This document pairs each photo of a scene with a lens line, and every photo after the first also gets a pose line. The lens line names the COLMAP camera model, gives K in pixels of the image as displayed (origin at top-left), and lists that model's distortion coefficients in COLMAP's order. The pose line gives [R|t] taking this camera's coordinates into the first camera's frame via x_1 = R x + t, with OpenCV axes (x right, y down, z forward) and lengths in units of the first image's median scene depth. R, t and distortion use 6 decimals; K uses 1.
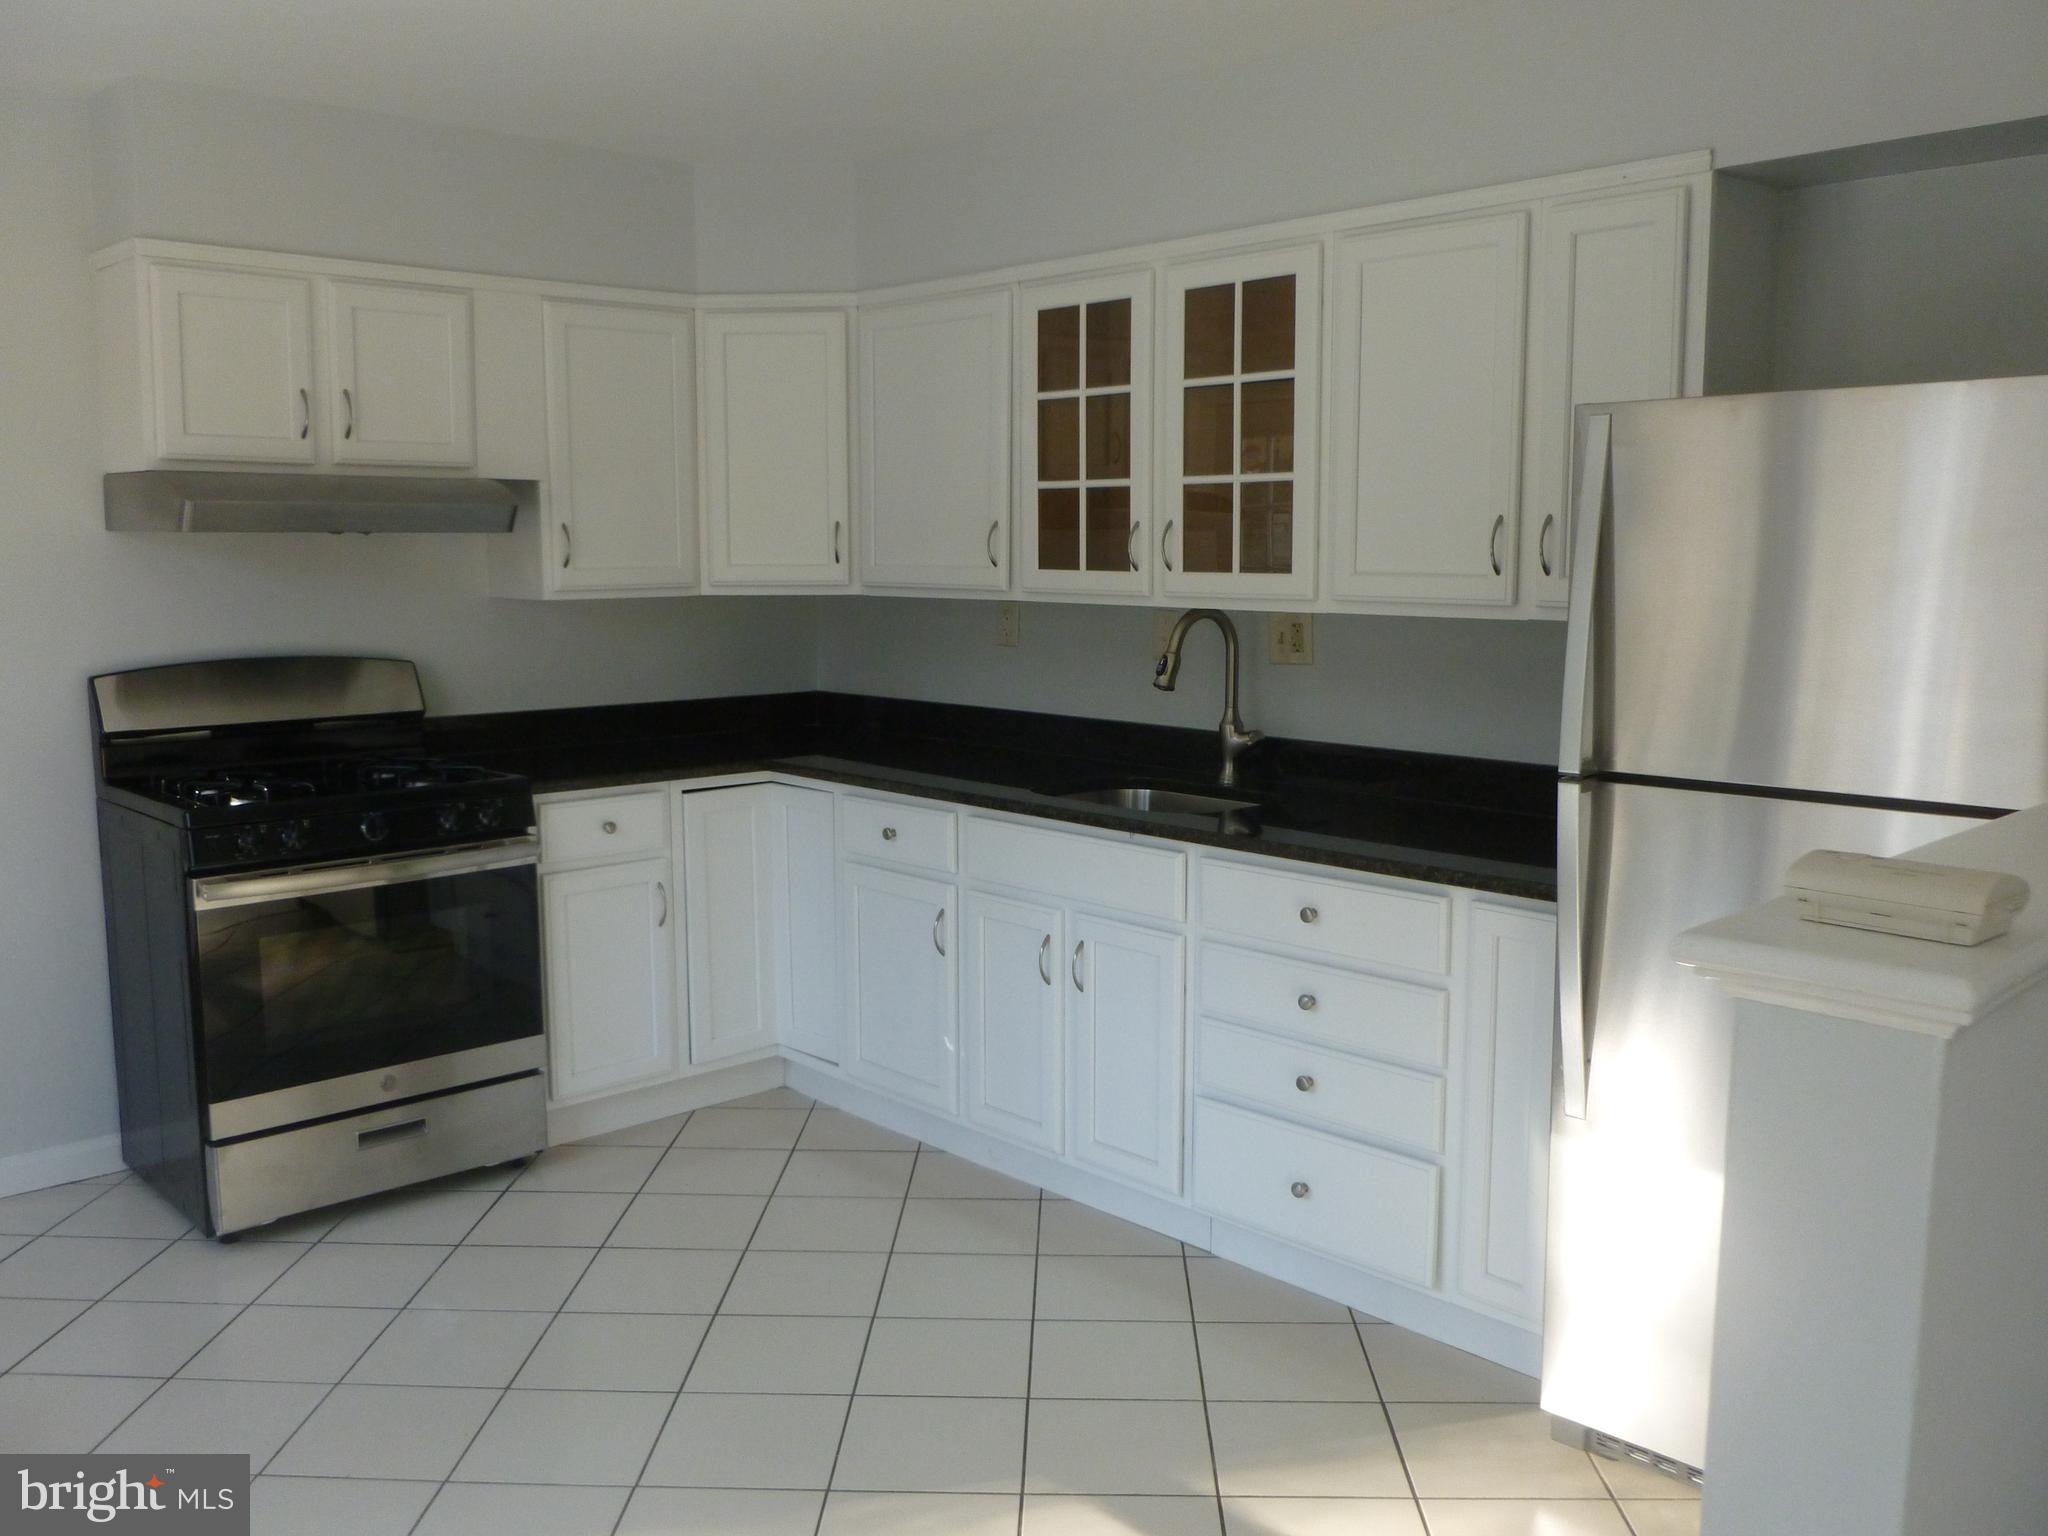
lens RADIAL K [[1739.0, 0, 1031.1], [0, 1739.0, 774.5], [0, 0, 1]] dist [-0.033517, 0.009874]
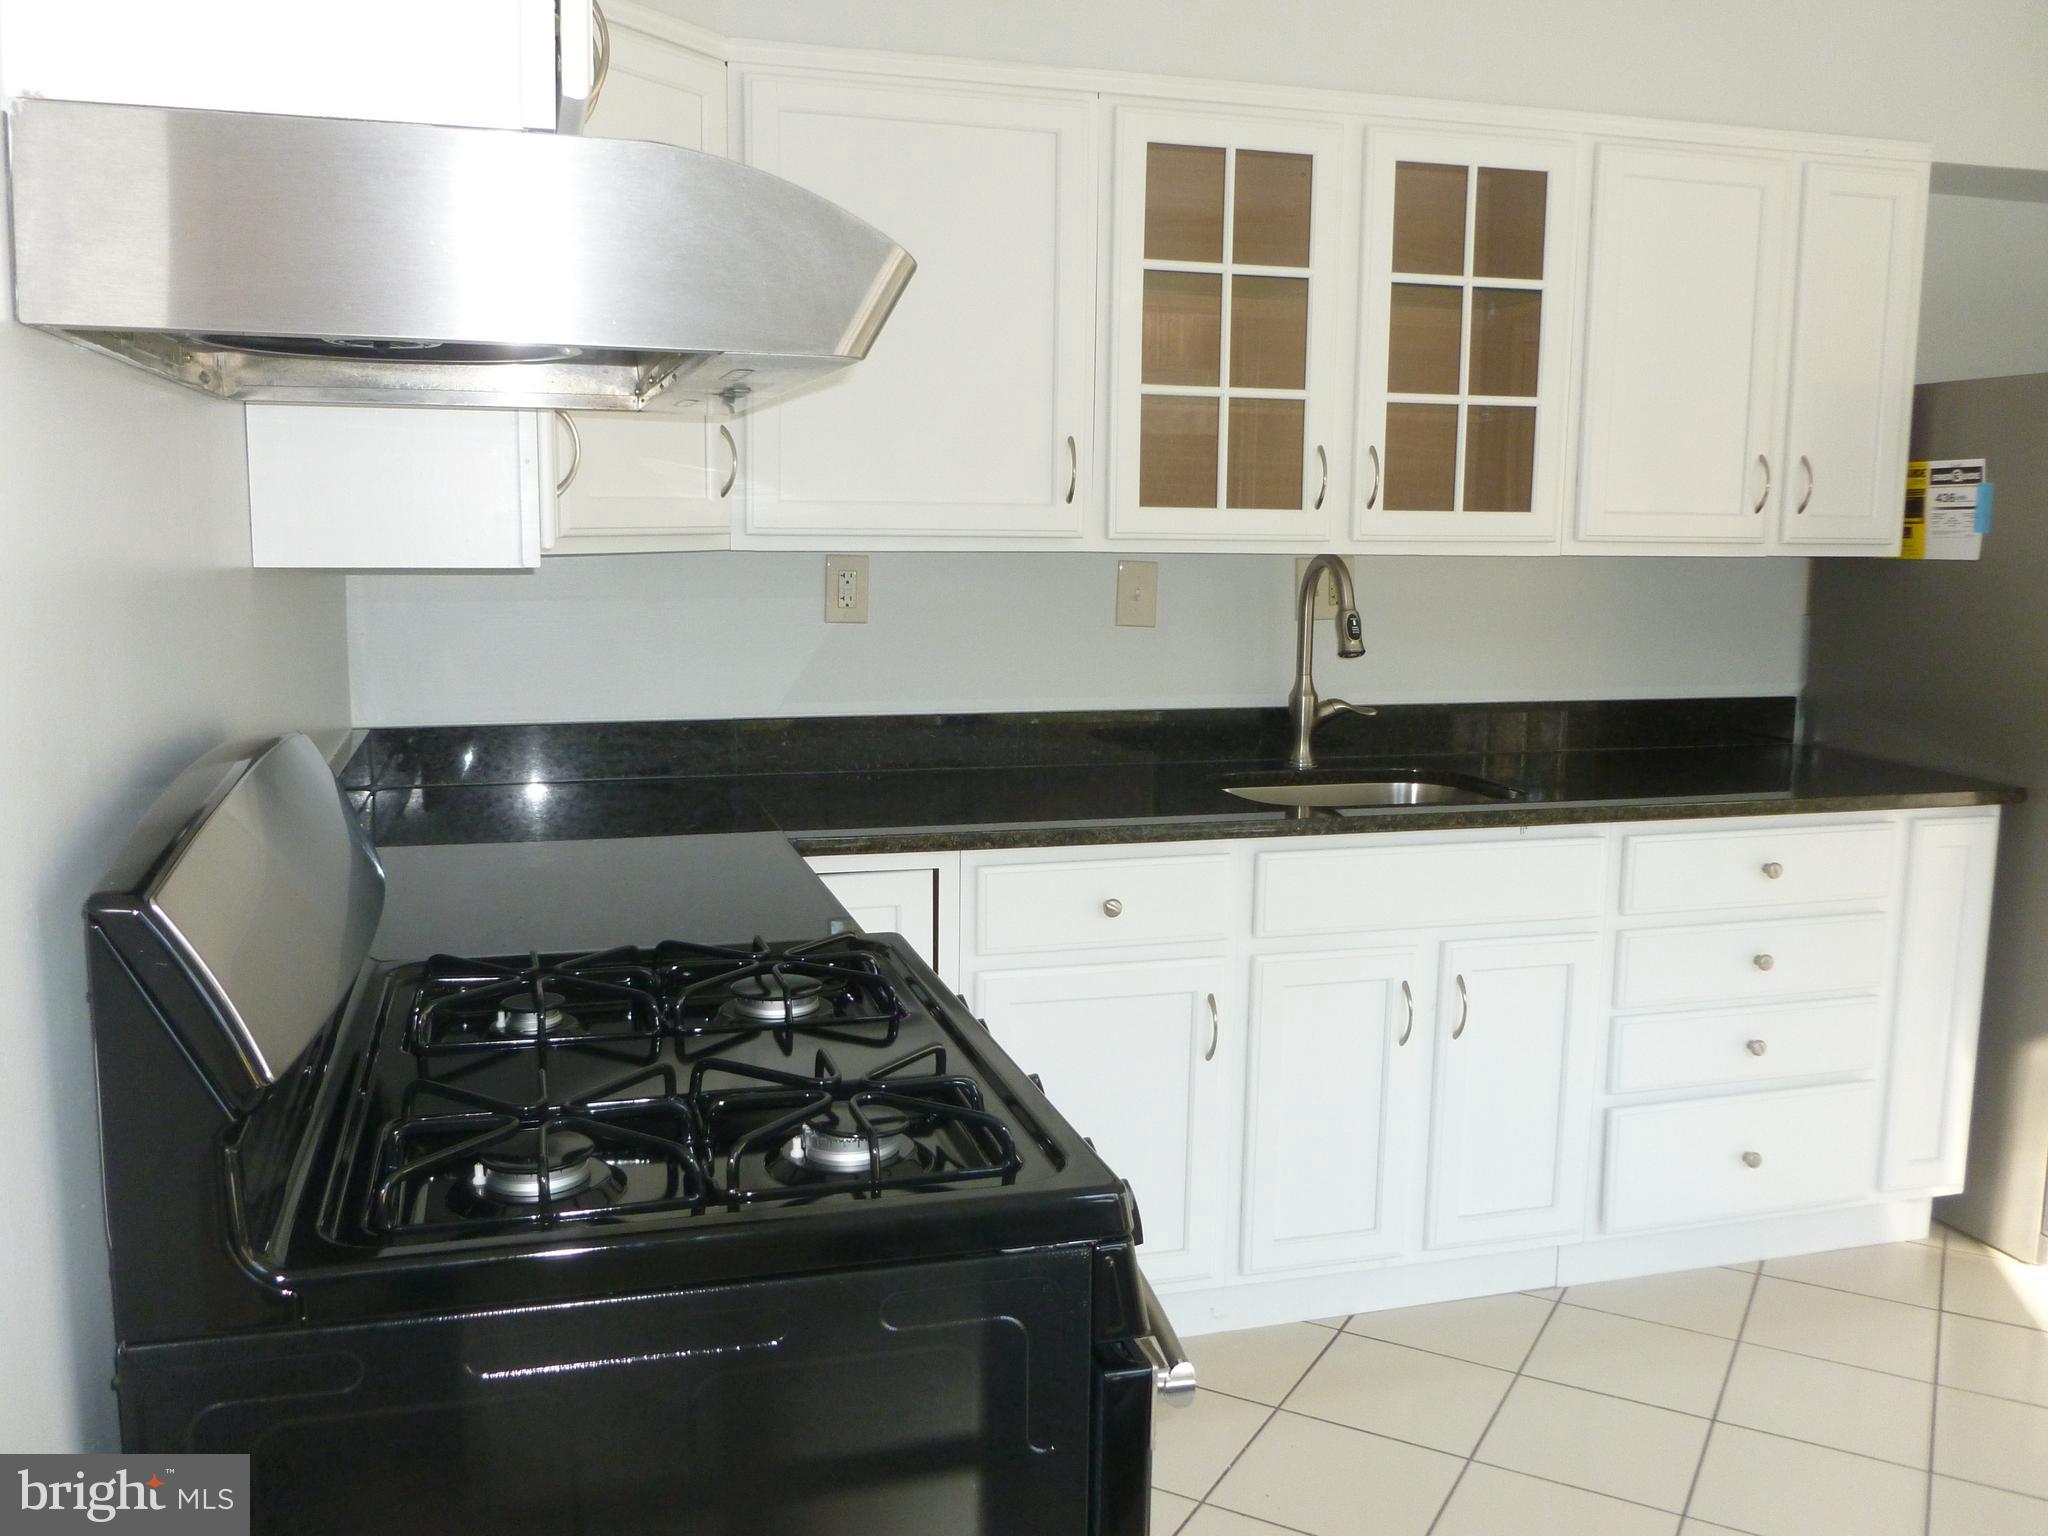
lens RADIAL K [[1739.0, 0, 1029.3], [0, 1739.0, 754.5], [0, 0, 1]] dist [-0.033517, 0.009874]
pose [[0.437456, -0.134949, 0.889056, -0.715593], [0.104617, 0.989599, 0.098734, -0.100197], [-0.893133, 0.049818, 0.447024, 0.782613]]
